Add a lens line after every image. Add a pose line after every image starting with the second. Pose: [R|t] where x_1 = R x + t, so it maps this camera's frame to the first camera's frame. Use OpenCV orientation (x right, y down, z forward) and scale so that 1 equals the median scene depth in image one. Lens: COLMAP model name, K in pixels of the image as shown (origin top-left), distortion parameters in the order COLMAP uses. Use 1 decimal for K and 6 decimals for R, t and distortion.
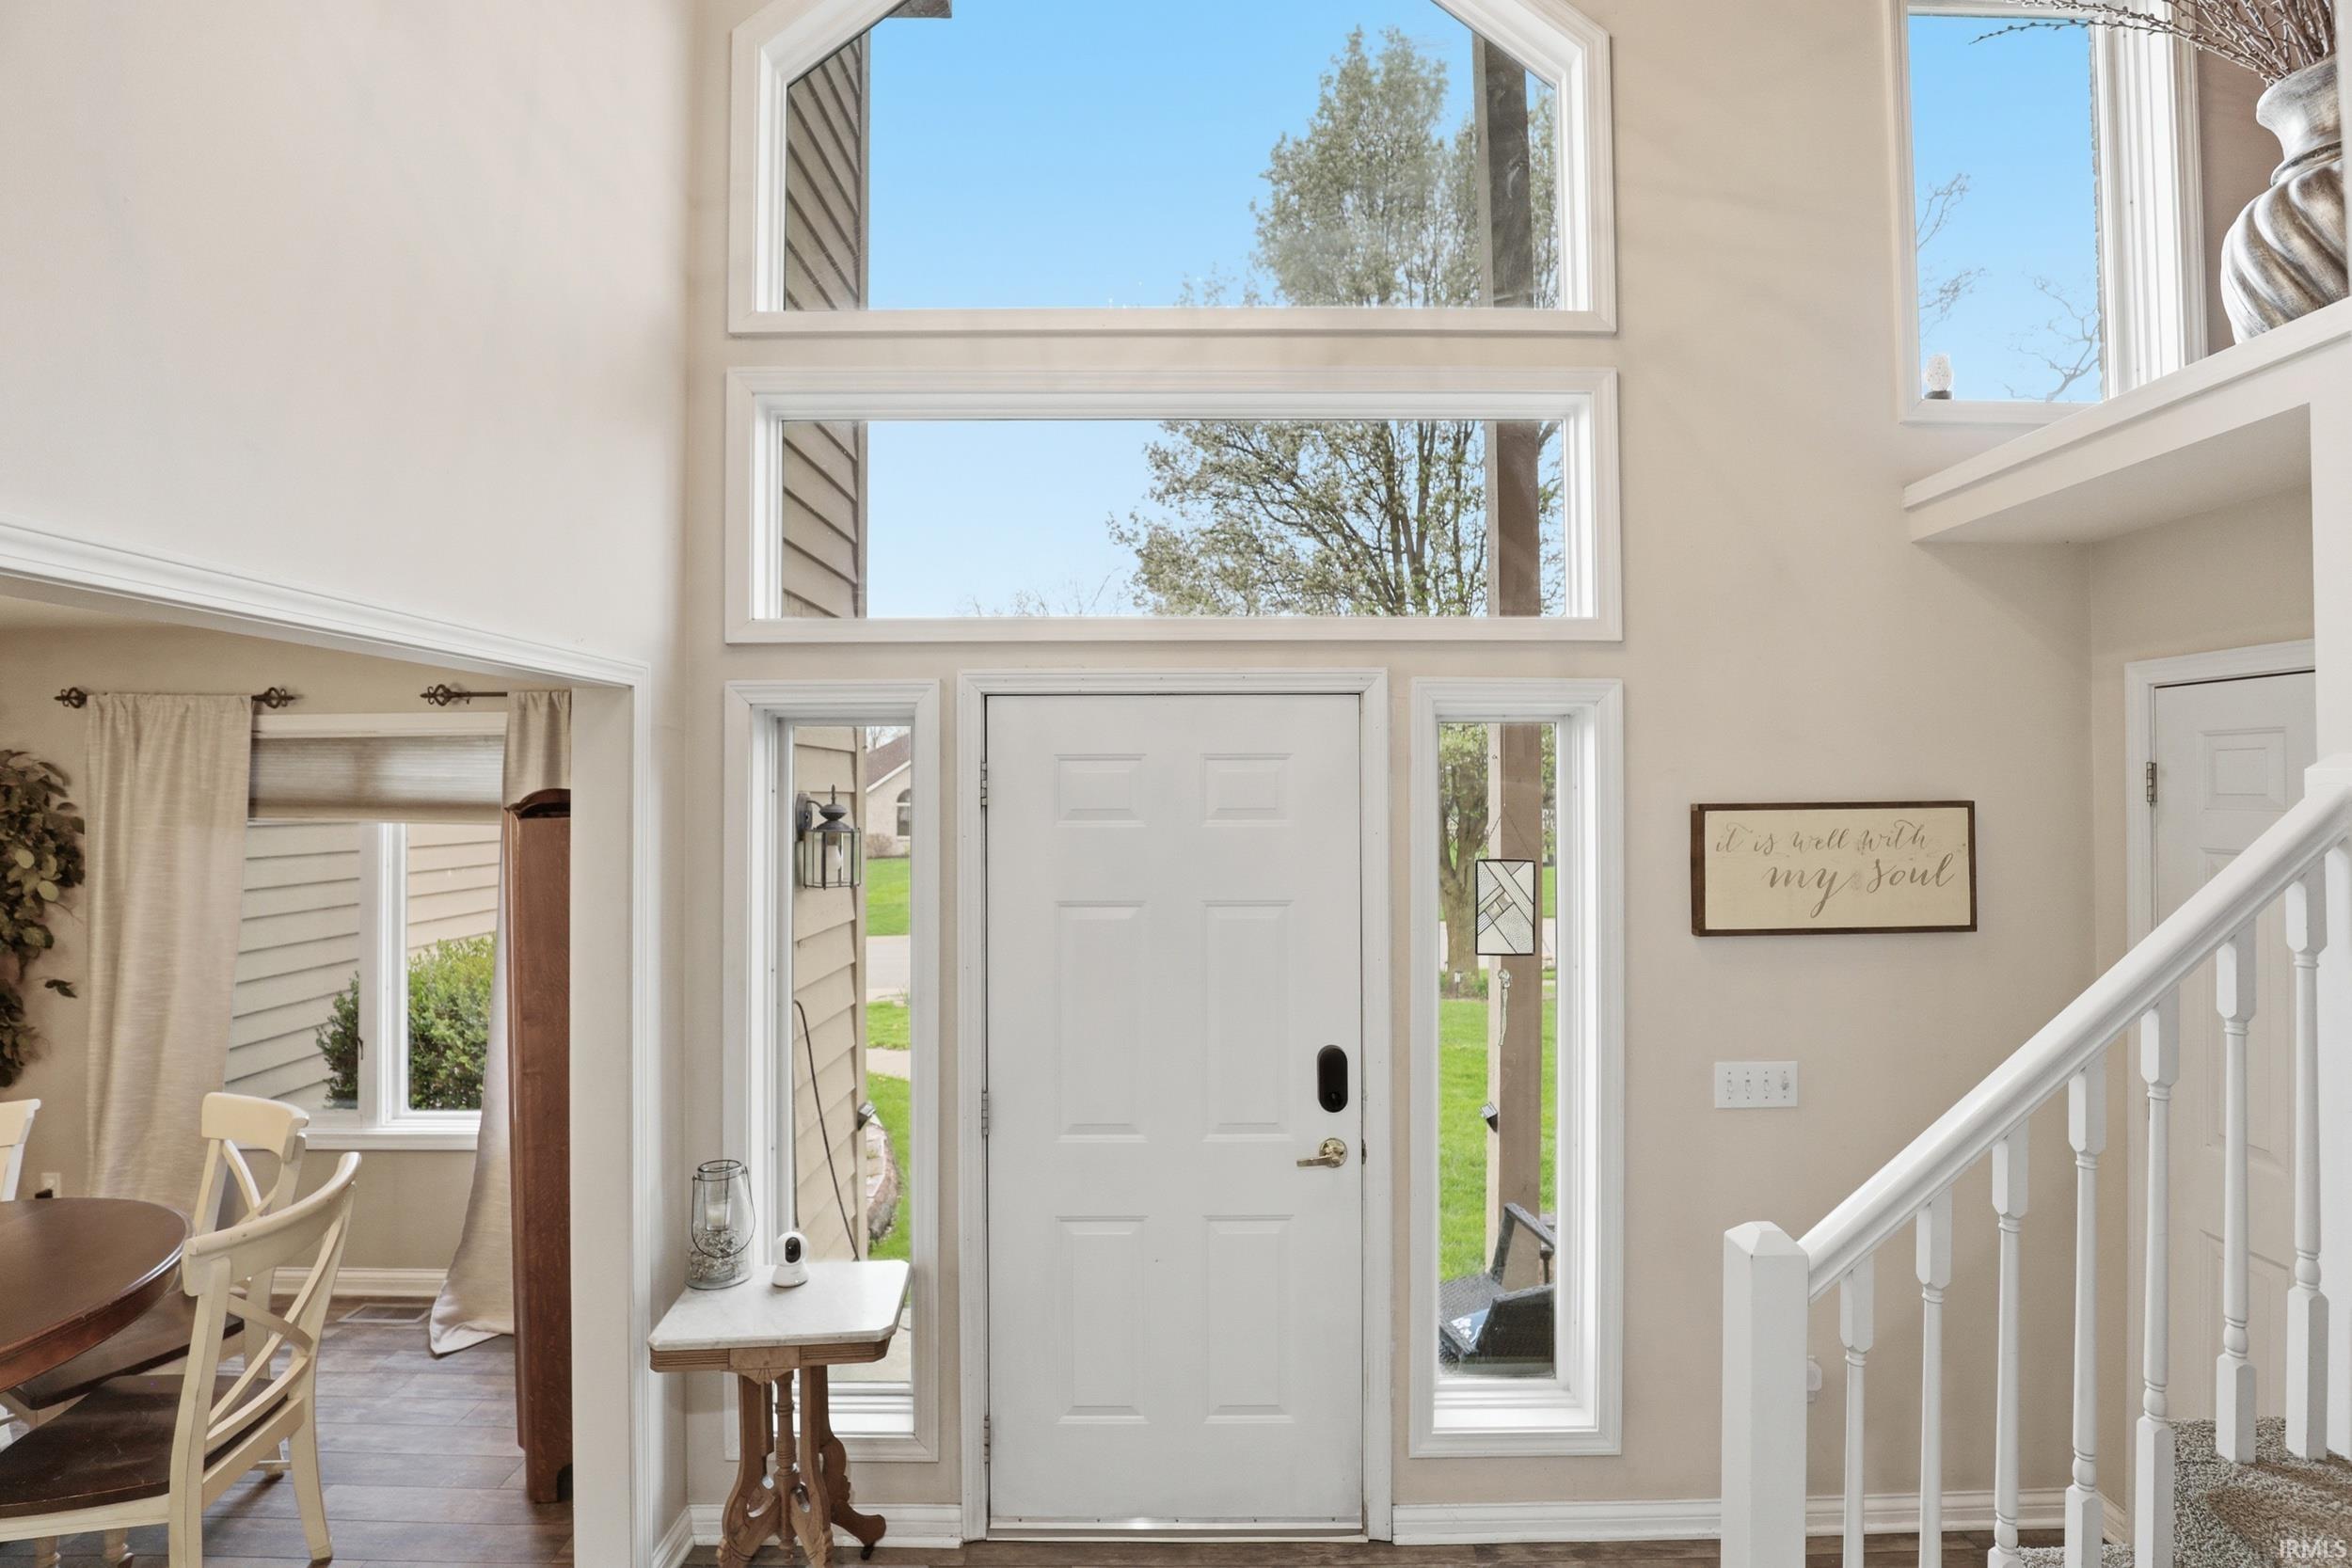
lens RADIAL K [[1088.1, 0, 1191.7], [0, 1088.1, 777.6], [0, 0, 1]] dist [-0.034723, 0.006506]
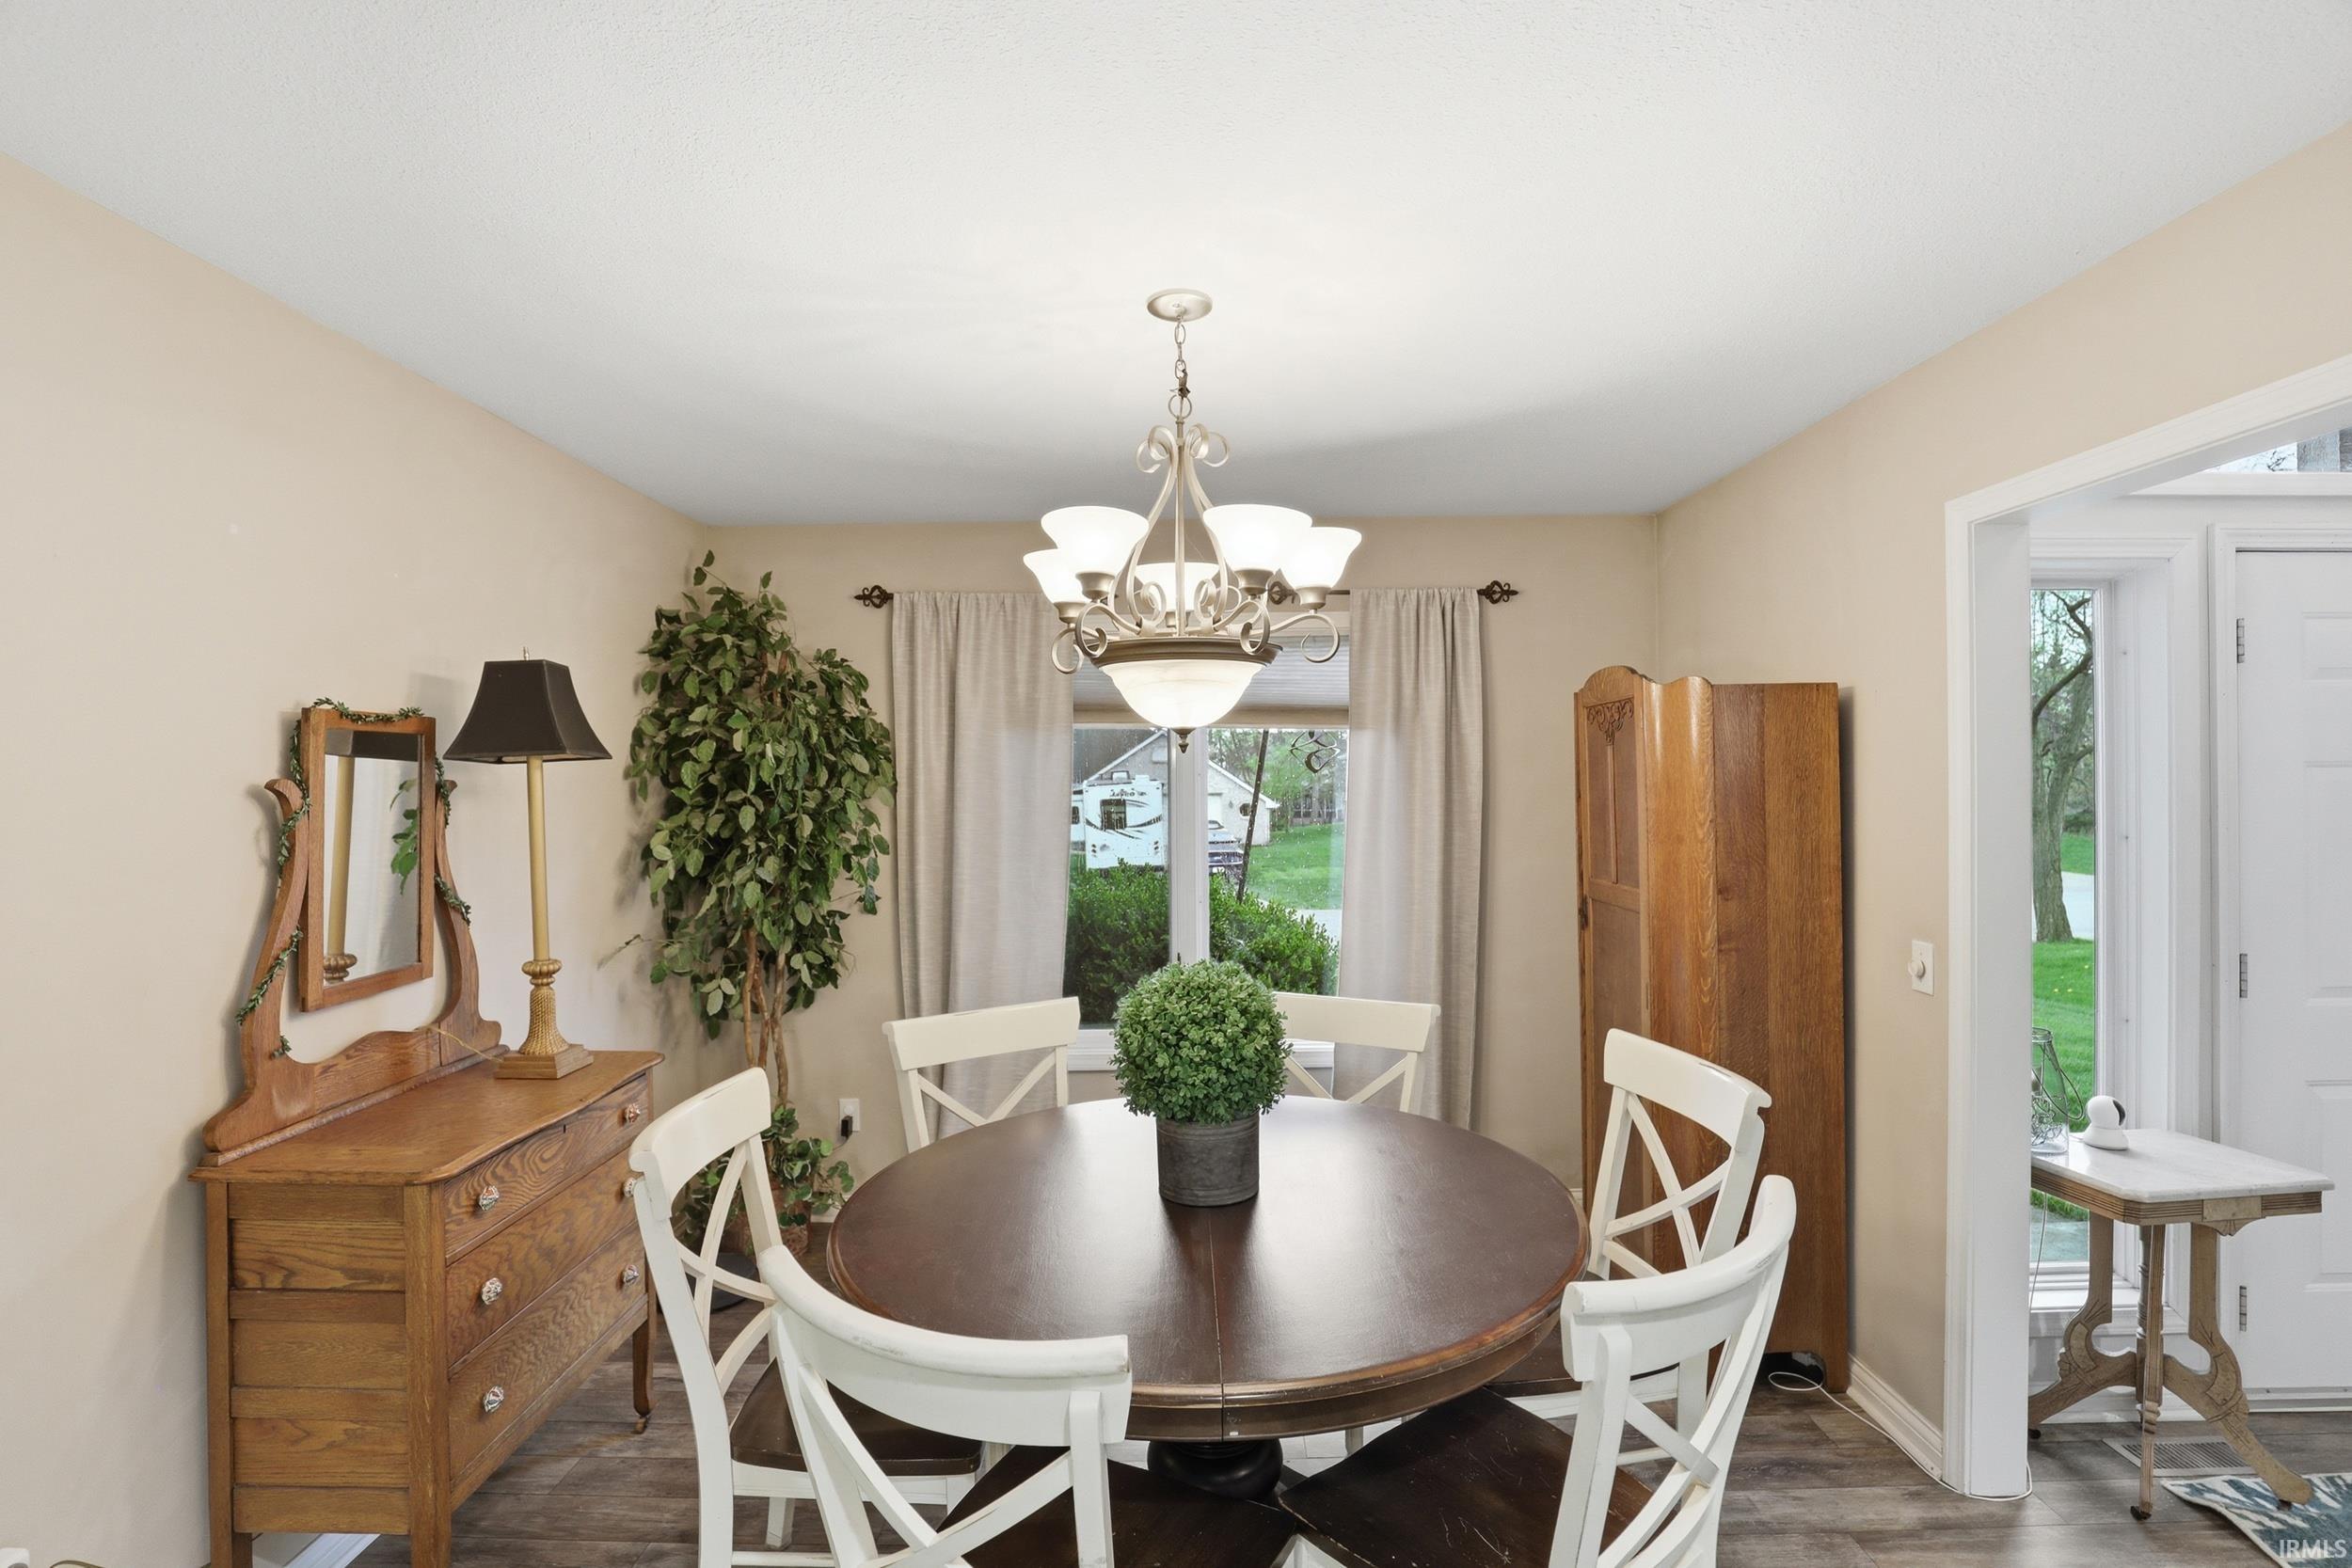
lens RADIAL K [[1088.1, 0, 1191.7], [0, 1088.1, 777.6], [0, 0, 1]] dist [-0.034723, 0.006506]
pose [[0.999970, -0.005337, -0.005570, -0.776107], [0.005406, 0.999910, 0.012317, 0.076726], [0.005504, -0.012347, 0.999909, 0.025903]]
